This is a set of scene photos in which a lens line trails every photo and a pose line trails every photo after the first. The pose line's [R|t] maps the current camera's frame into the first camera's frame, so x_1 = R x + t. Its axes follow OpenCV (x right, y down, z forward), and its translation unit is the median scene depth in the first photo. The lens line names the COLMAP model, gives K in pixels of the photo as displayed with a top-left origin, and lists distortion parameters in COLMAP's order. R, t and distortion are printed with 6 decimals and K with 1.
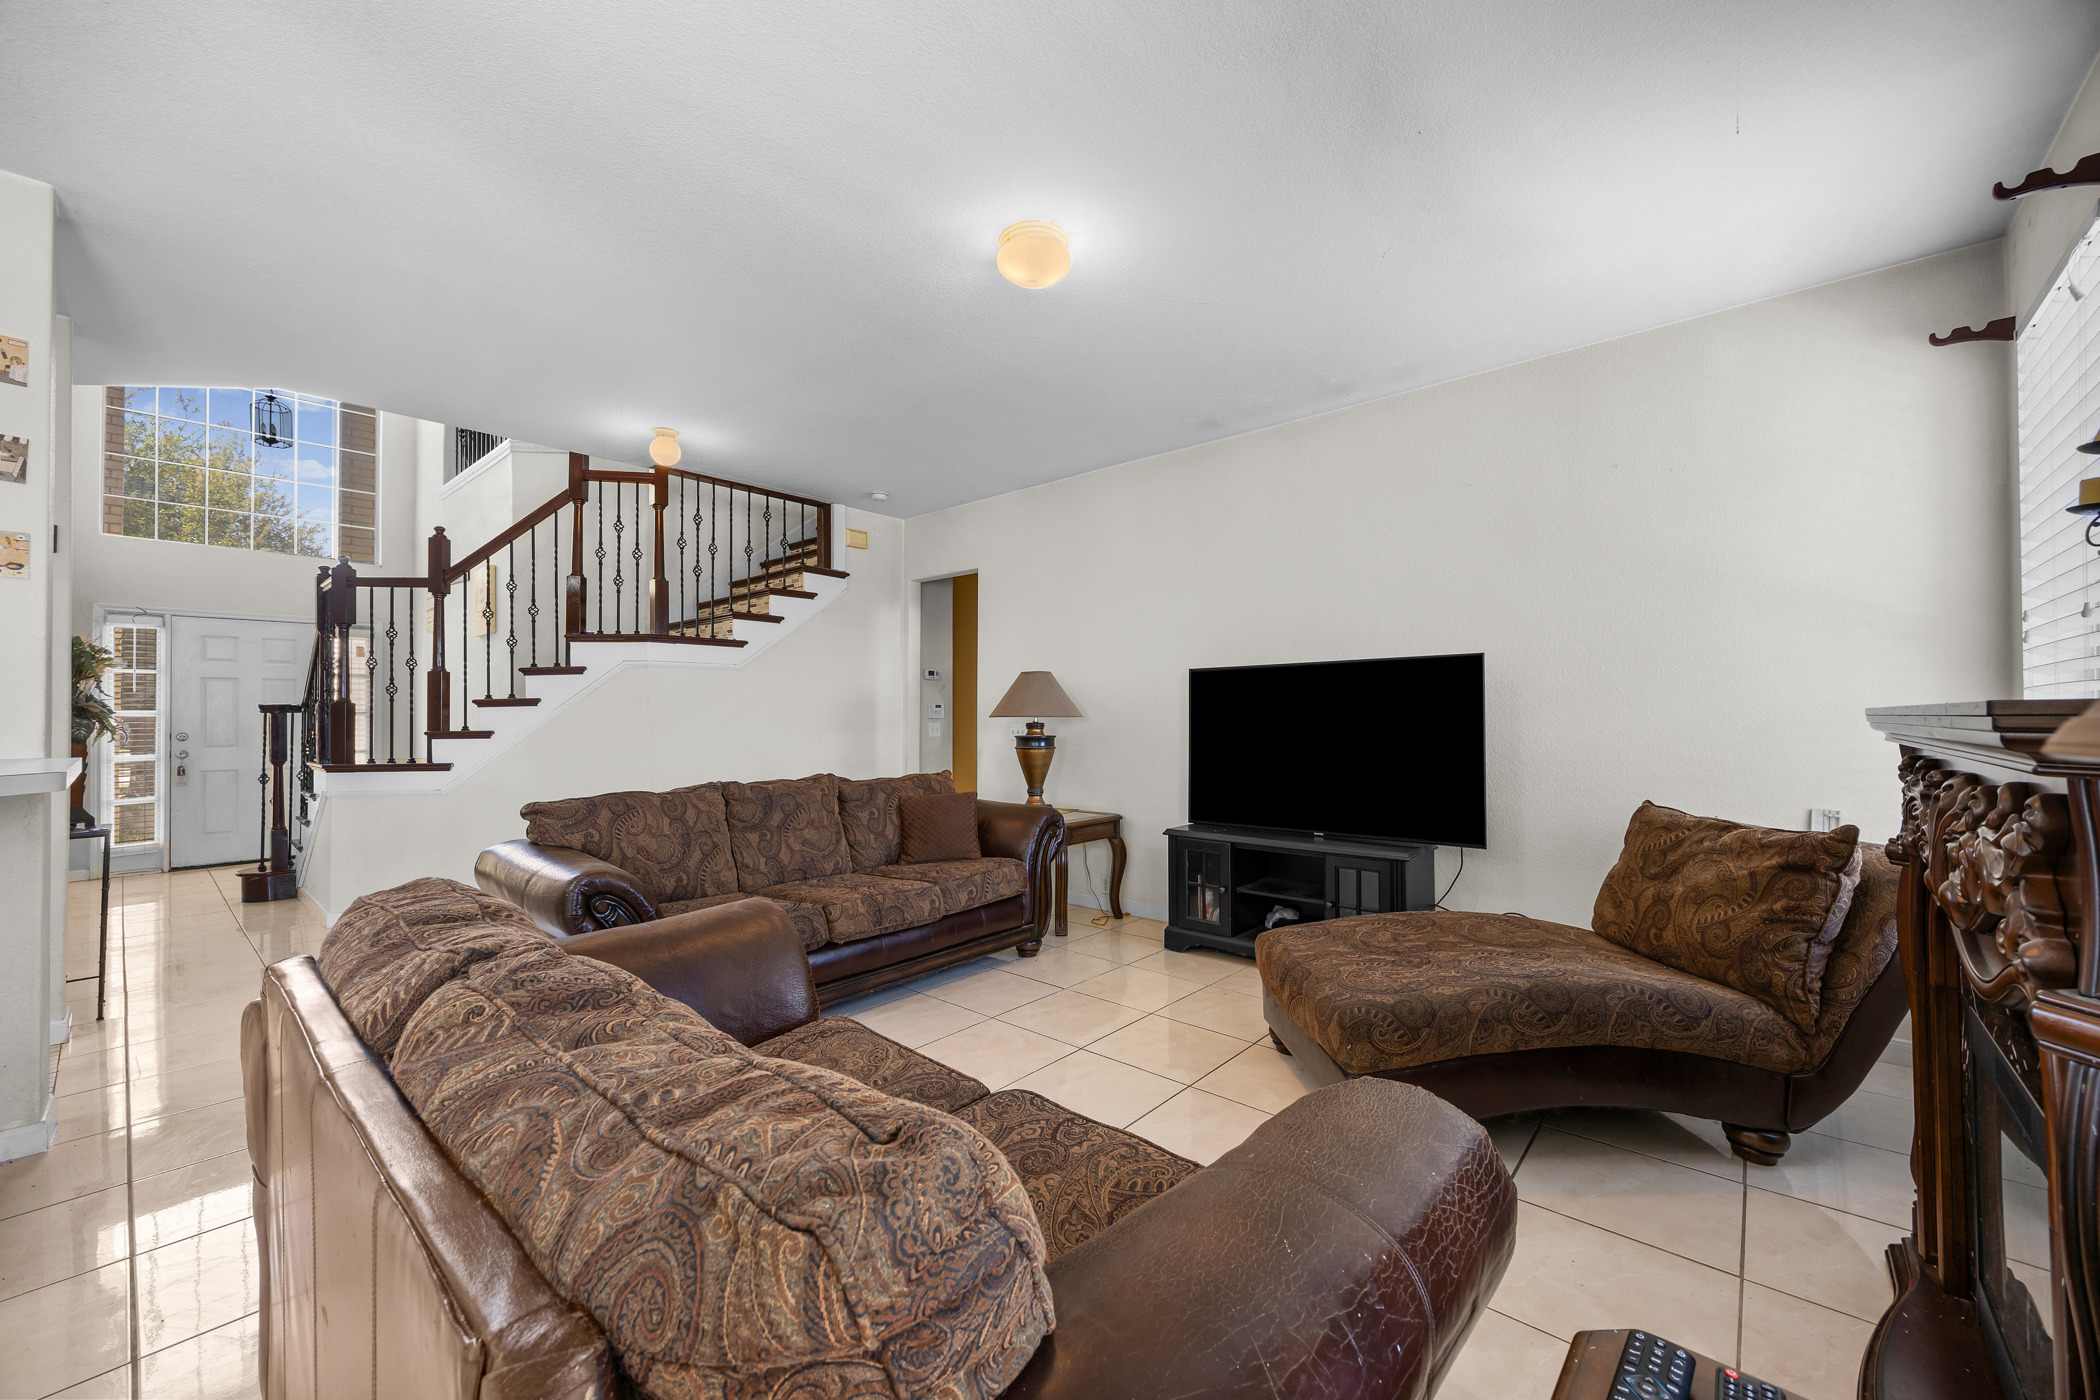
lens RADIAL K [[819.0, 0, 1046.5], [0, 819.0, 707.4], [0, 0, 1]] dist [0.009514, 0.000723]
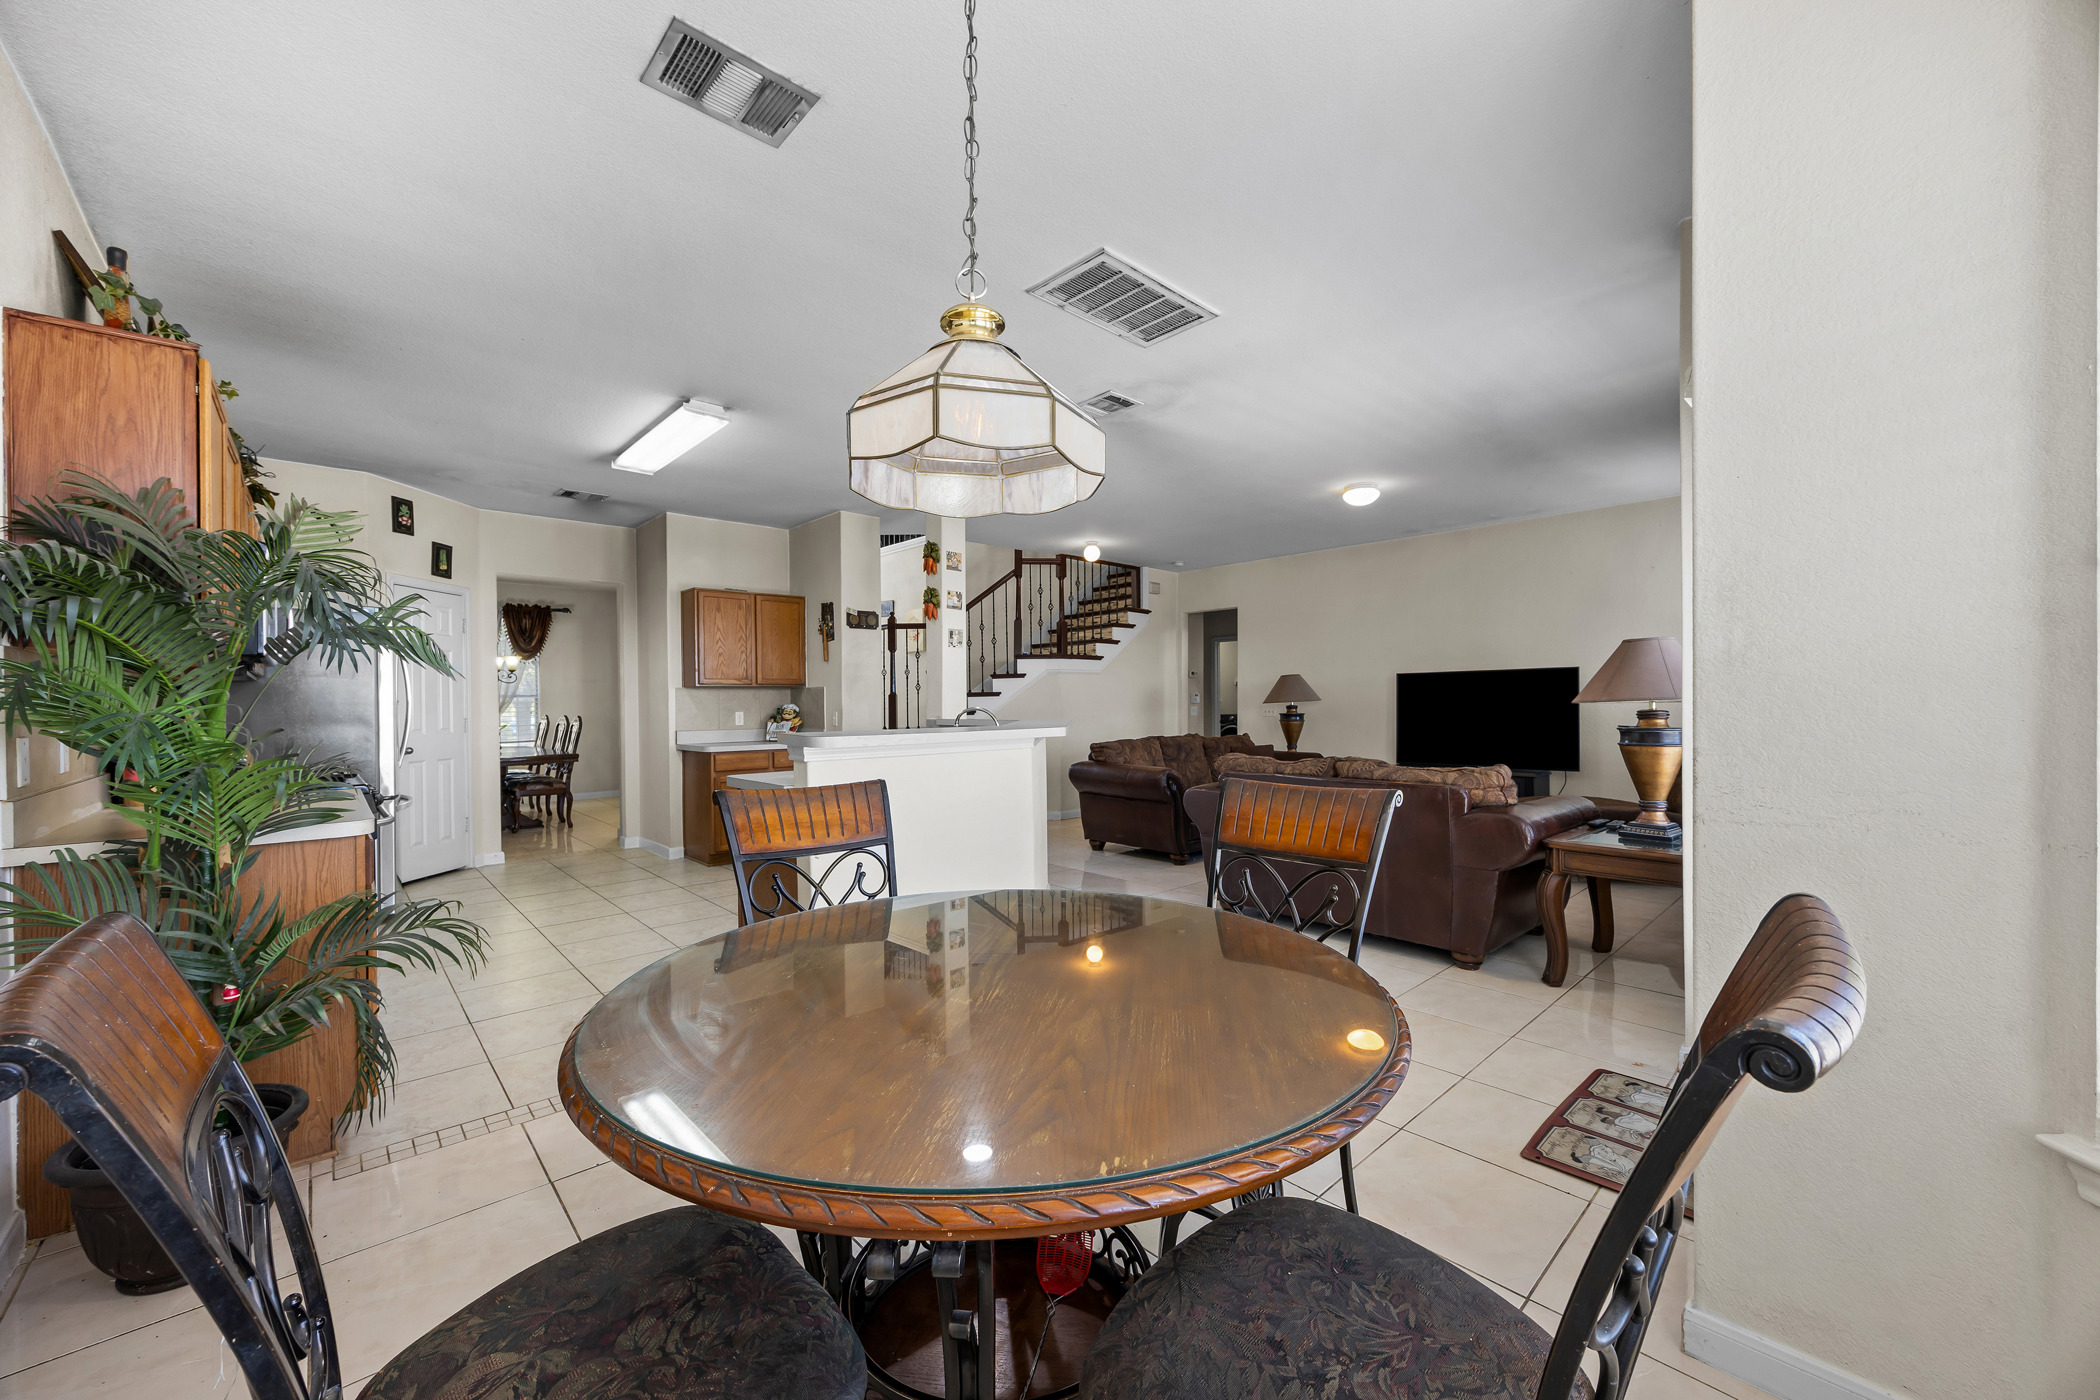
lens RADIAL K [[819.0, 0, 1041.0], [0, 819.0, 706.9], [0, 0, 1]] dist [0.009514, 0.000723]
pose [[0.995055, -0.002167, -0.099304, -0.354864], [0.003609, 0.999891, 0.014339, -0.003660], [0.099262, -0.014627, 0.994954, -0.699373]]
